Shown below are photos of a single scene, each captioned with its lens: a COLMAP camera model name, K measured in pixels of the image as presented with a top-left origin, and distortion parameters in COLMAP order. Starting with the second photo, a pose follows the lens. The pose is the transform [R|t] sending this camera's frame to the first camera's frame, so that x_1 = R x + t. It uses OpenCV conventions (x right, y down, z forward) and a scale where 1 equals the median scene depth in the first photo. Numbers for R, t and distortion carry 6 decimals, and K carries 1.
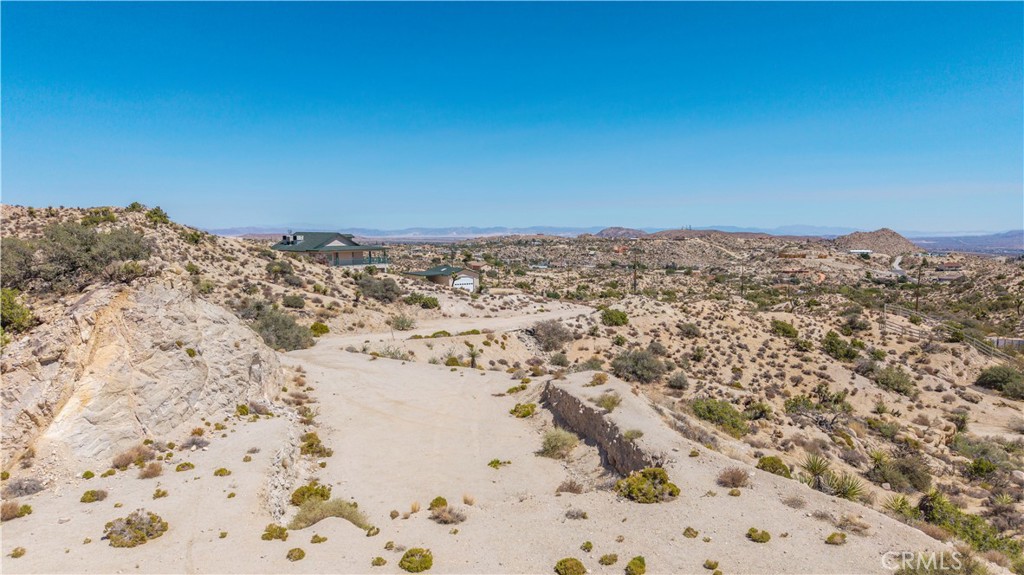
lens RADIAL K [[682.0, 0, 515.7], [0, 682.0, 286.5], [0, 0, 1]] dist [0.044111, -0.050149]
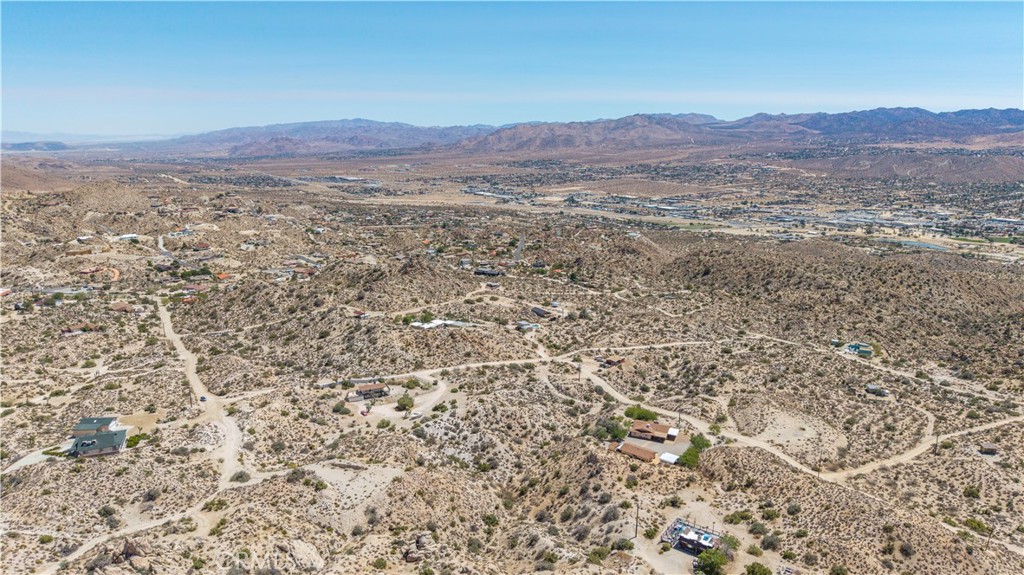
lens RADIAL K [[682.0, 0, 516.8], [0, 682.0, 298.0], [0, 0, 1]] dist [0.044111, -0.050149]
pose [[0.484513, -0.210308, 0.849127, -1.824264], [0.076609, 0.977143, 0.198301, -1.092081], [-0.871423, -0.031029, 0.489550, -1.626779]]
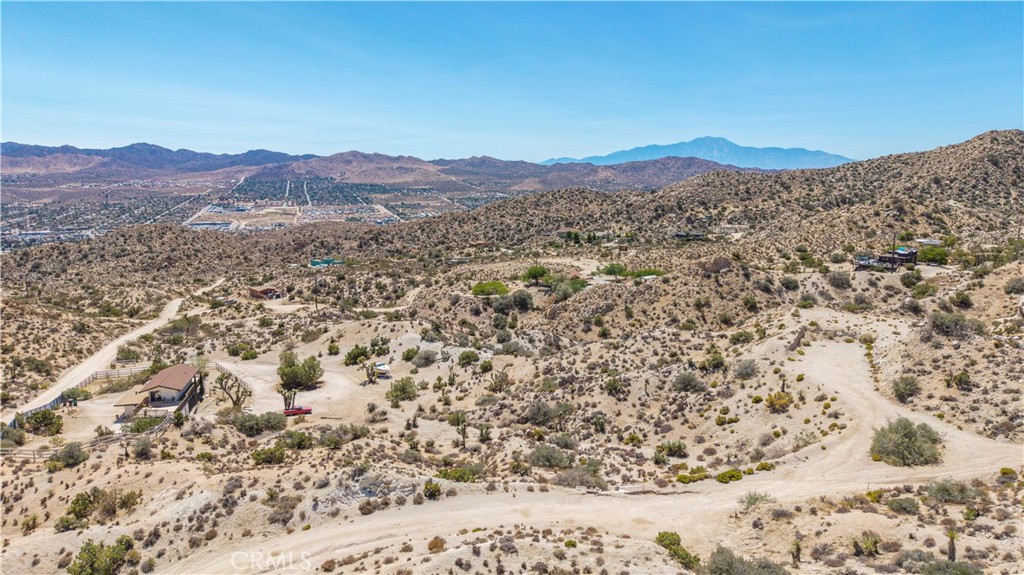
lens RADIAL K [[682.0, 0, 515.4], [0, 682.0, 294.4], [0, 0, 1]] dist [0.044111, -0.050149]
pose [[-0.735074, -0.120559, 0.667182, -0.386180], [0.062579, 0.967798, 0.243827, -0.331025], [-0.675093, 0.220982, -0.703858, 1.412762]]
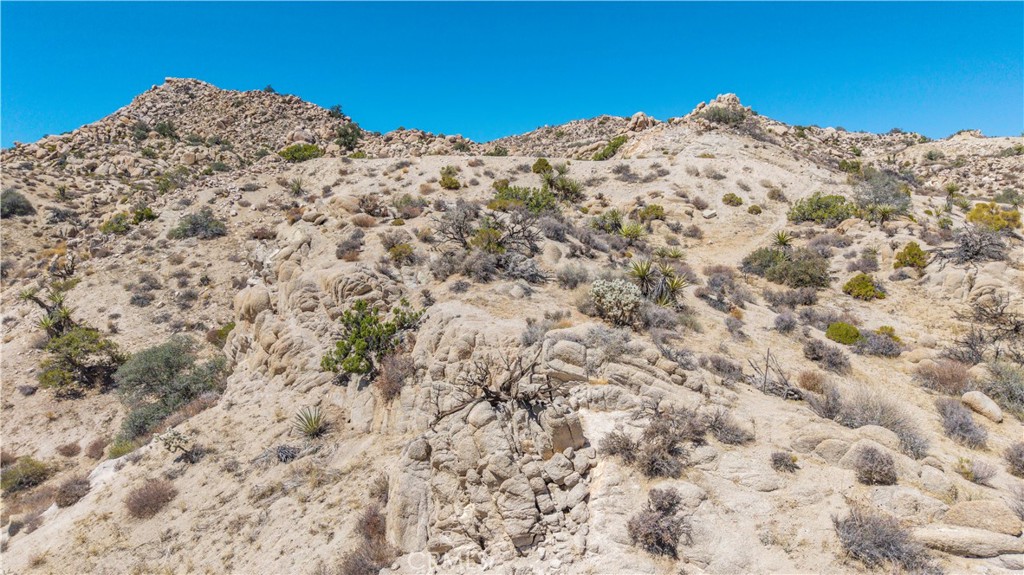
lens RADIAL K [[682.0, 0, 518.3], [0, 682.0, 290.4], [0, 0, 1]] dist [0.044111, -0.050149]
pose [[-0.345434, 0.082279, -0.934829, 0.549205], [-0.089828, 0.988676, 0.120211, 0.090502], [0.934134, 0.125499, -0.334131, 0.375131]]
